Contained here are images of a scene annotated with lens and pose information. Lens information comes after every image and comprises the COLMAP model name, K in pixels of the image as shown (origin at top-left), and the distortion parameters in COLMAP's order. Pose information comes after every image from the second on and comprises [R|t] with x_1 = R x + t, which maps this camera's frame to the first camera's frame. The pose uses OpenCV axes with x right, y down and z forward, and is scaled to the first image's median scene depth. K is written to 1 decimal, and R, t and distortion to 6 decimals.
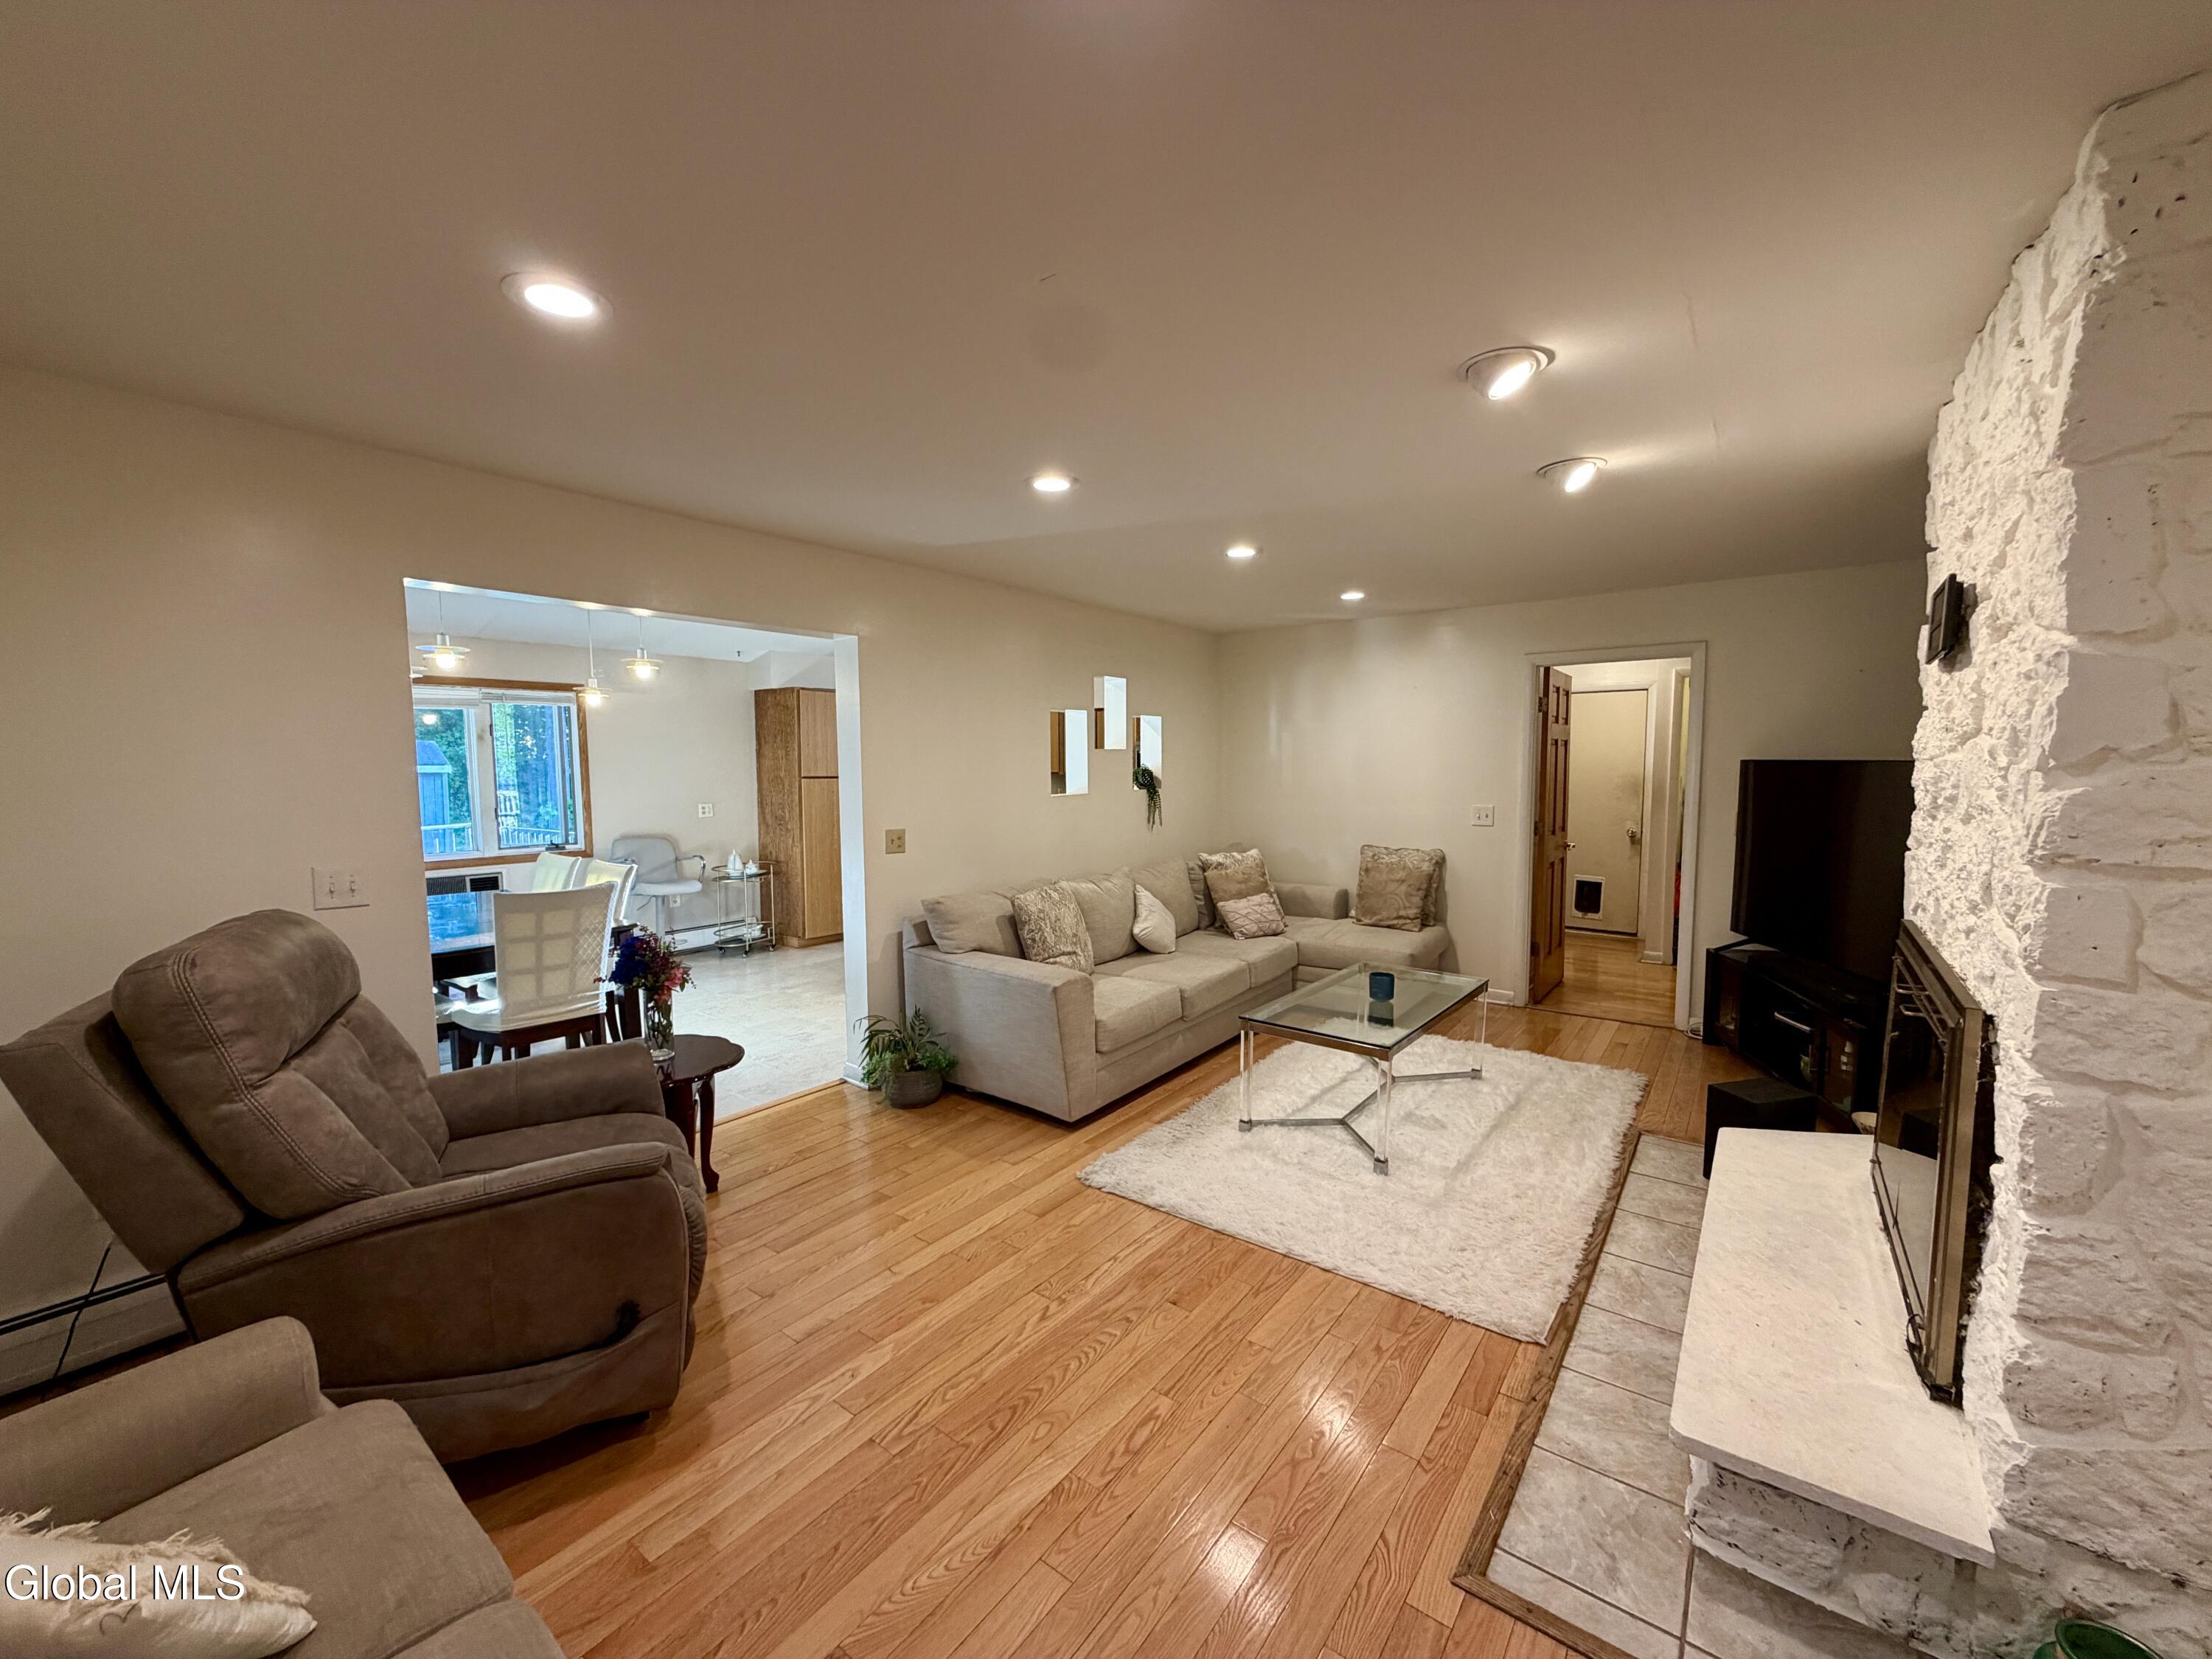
lens RADIAL K [[882.3, 0, 1095.5], [0, 882.3, 829.4], [0, 0, 1]] dist [0.001907, -0.000922]
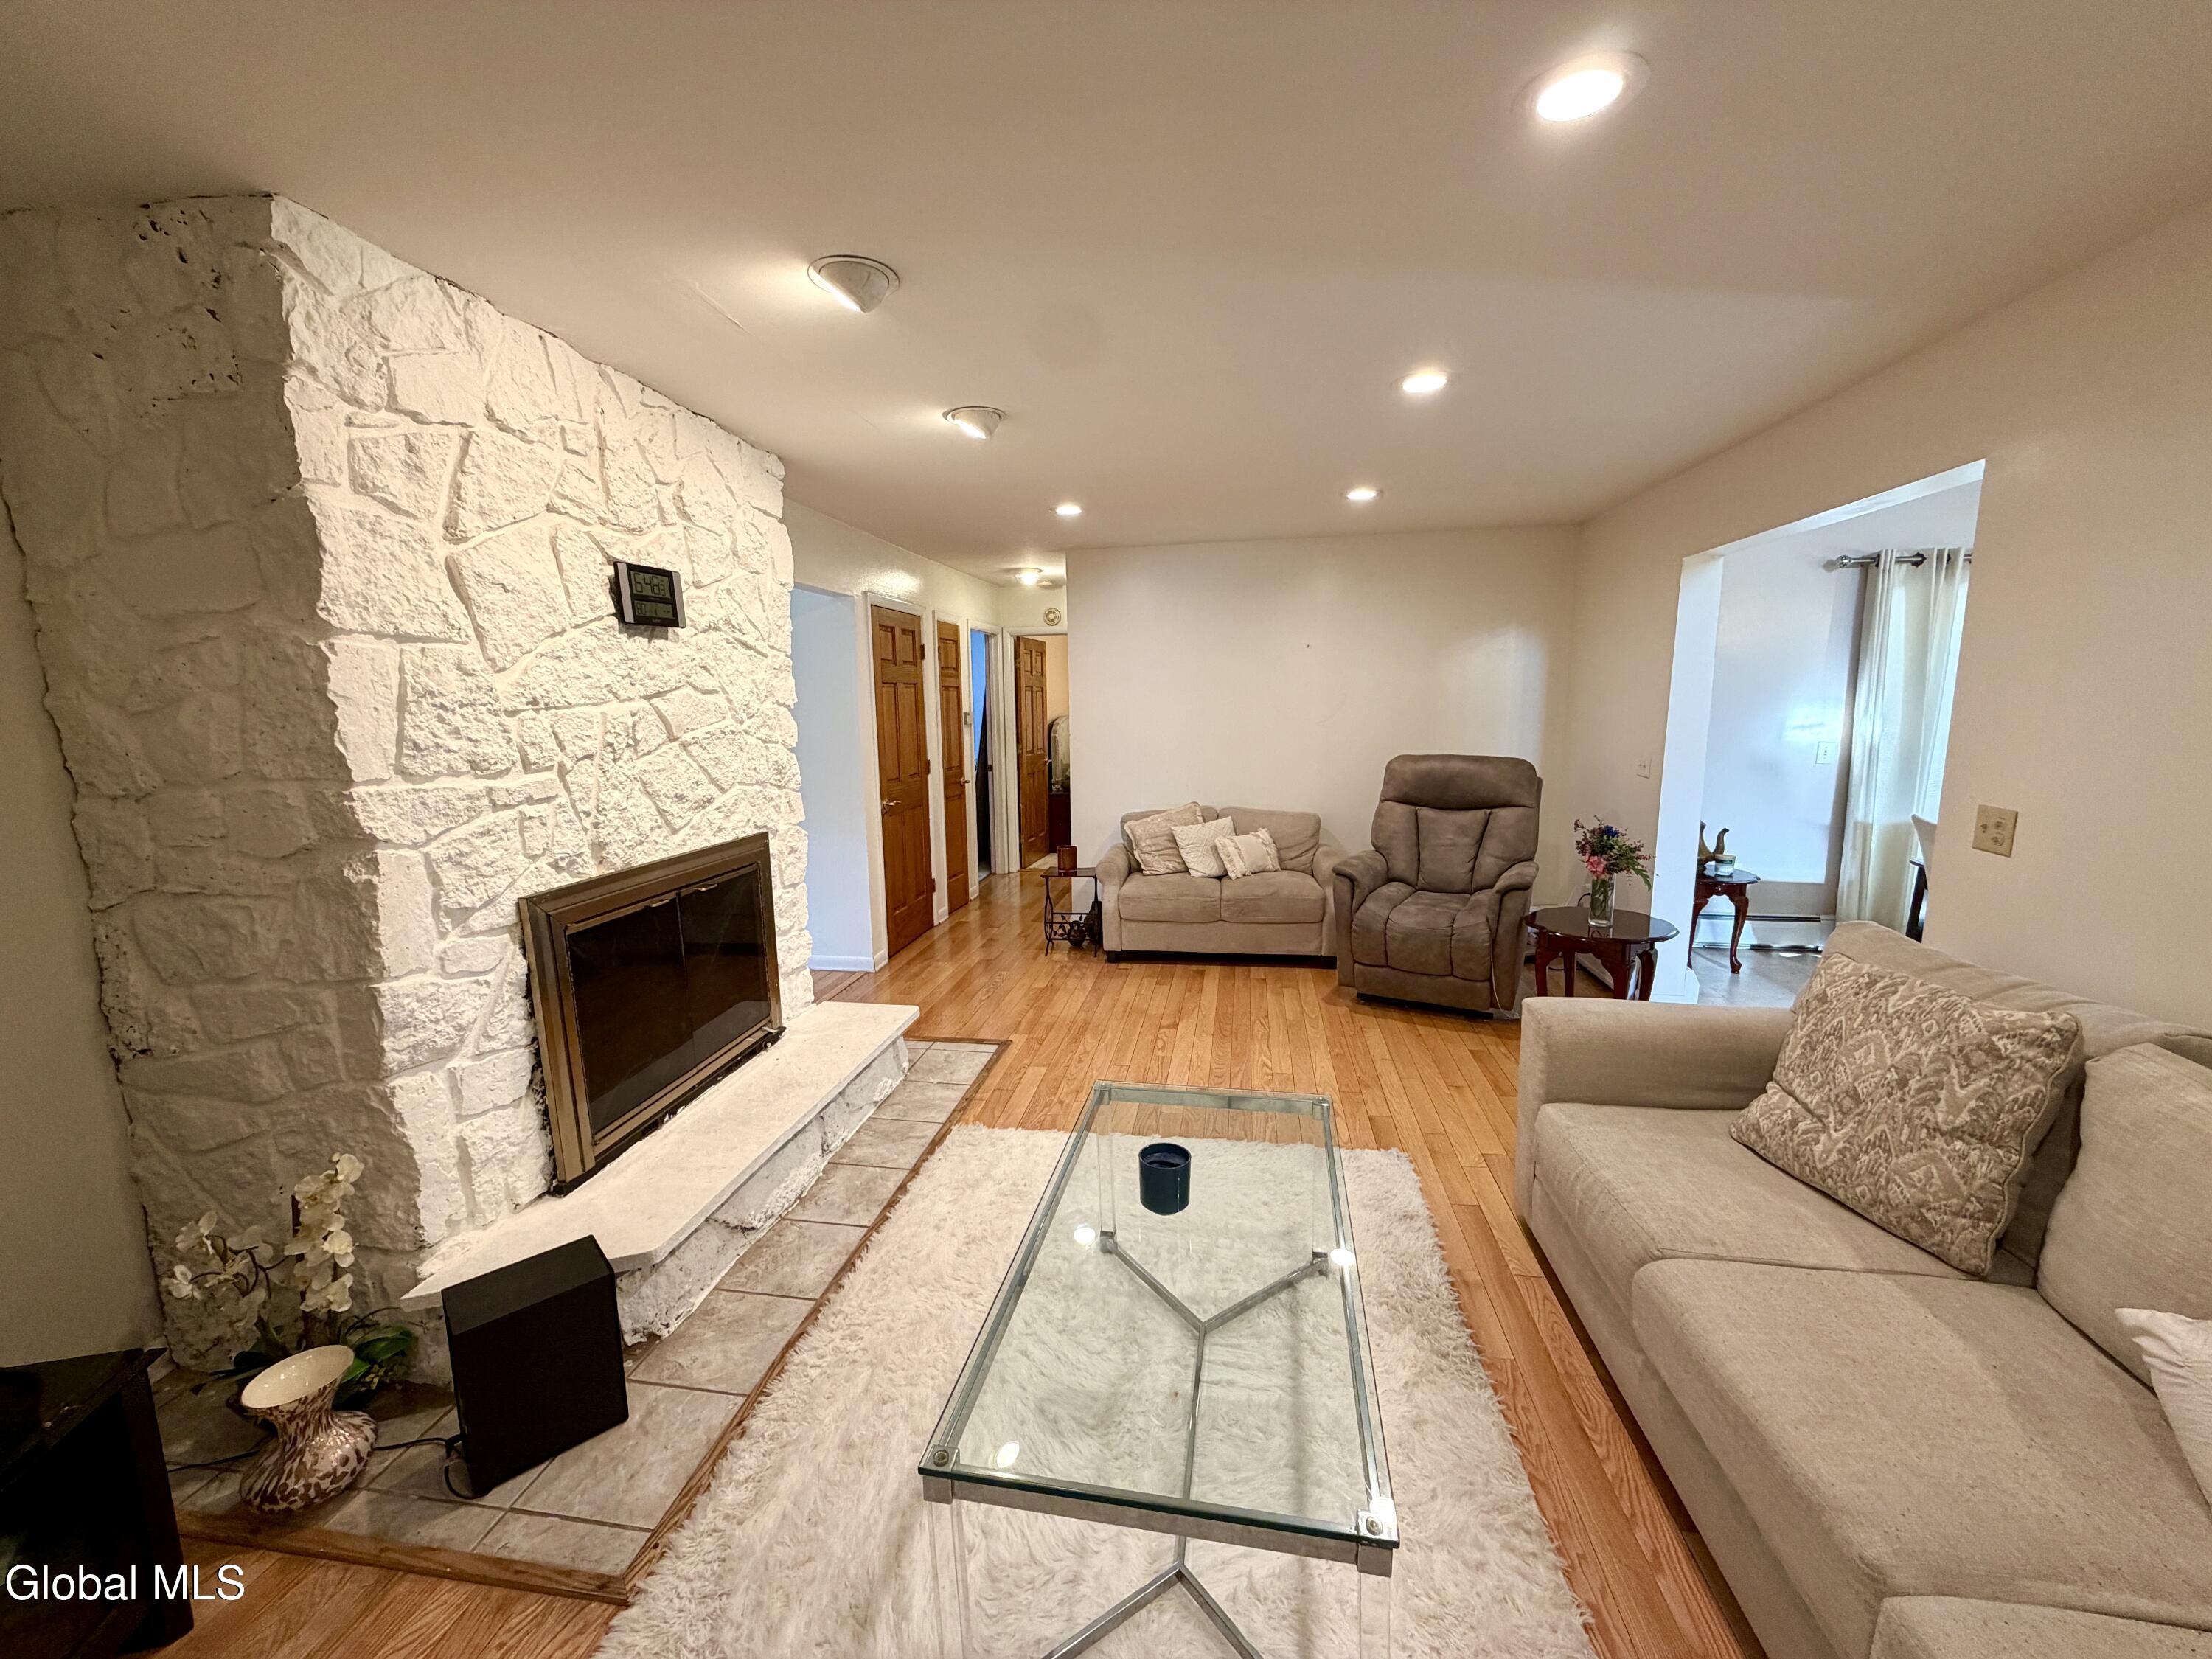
lens RADIAL K [[882.3, 0, 1104.1], [0, 882.3, 829.7], [0, 0, 1]] dist [0.001907, -0.000922]
pose [[-0.876303, 0.080169, -0.475044, 0.823301], [-0.027963, 0.975930, 0.216283, -0.160151], [0.480949, 0.202813, -0.852968, 1.961840]]
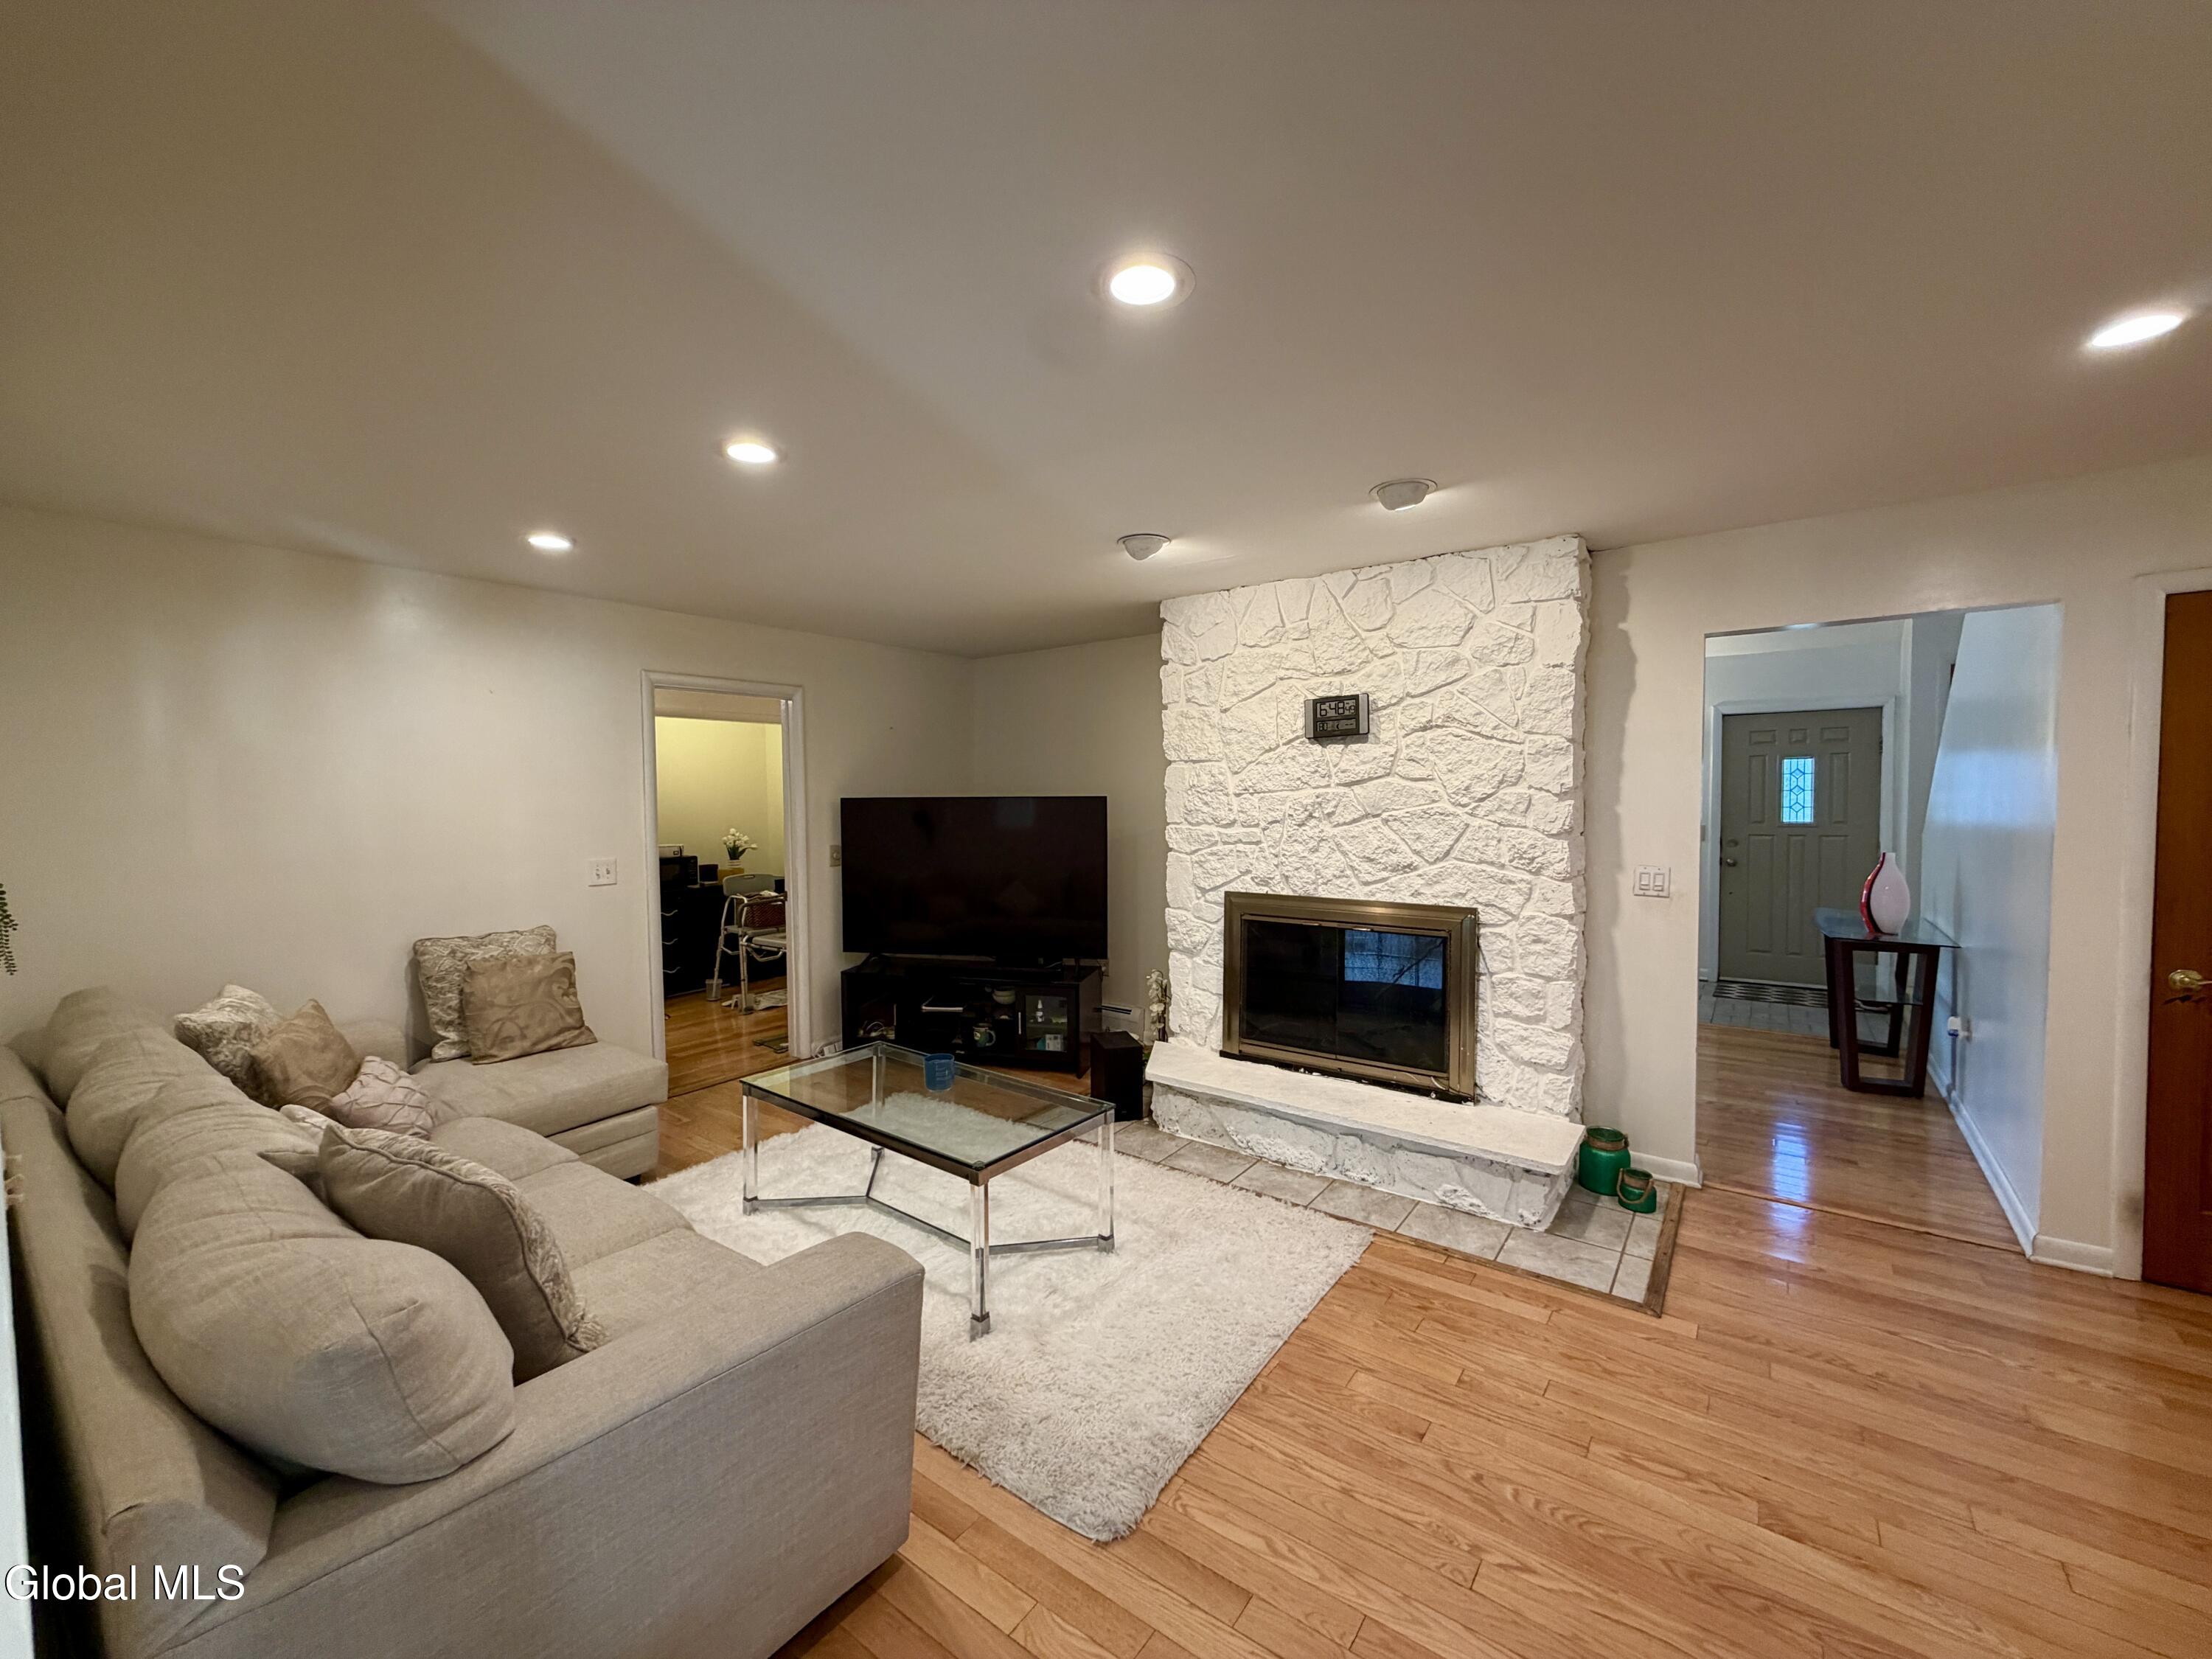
lens RADIAL K [[882.3, 0, 1106.4], [0, 882.3, 836.8], [0, 0, 1]] dist [0.001907, -0.000922]
pose [[-0.019166, -0.037948, 0.999096, -0.690597], [0.086002, 0.995513, 0.039462, -0.079140], [-0.996111, 0.086680, -0.015817, 1.219236]]
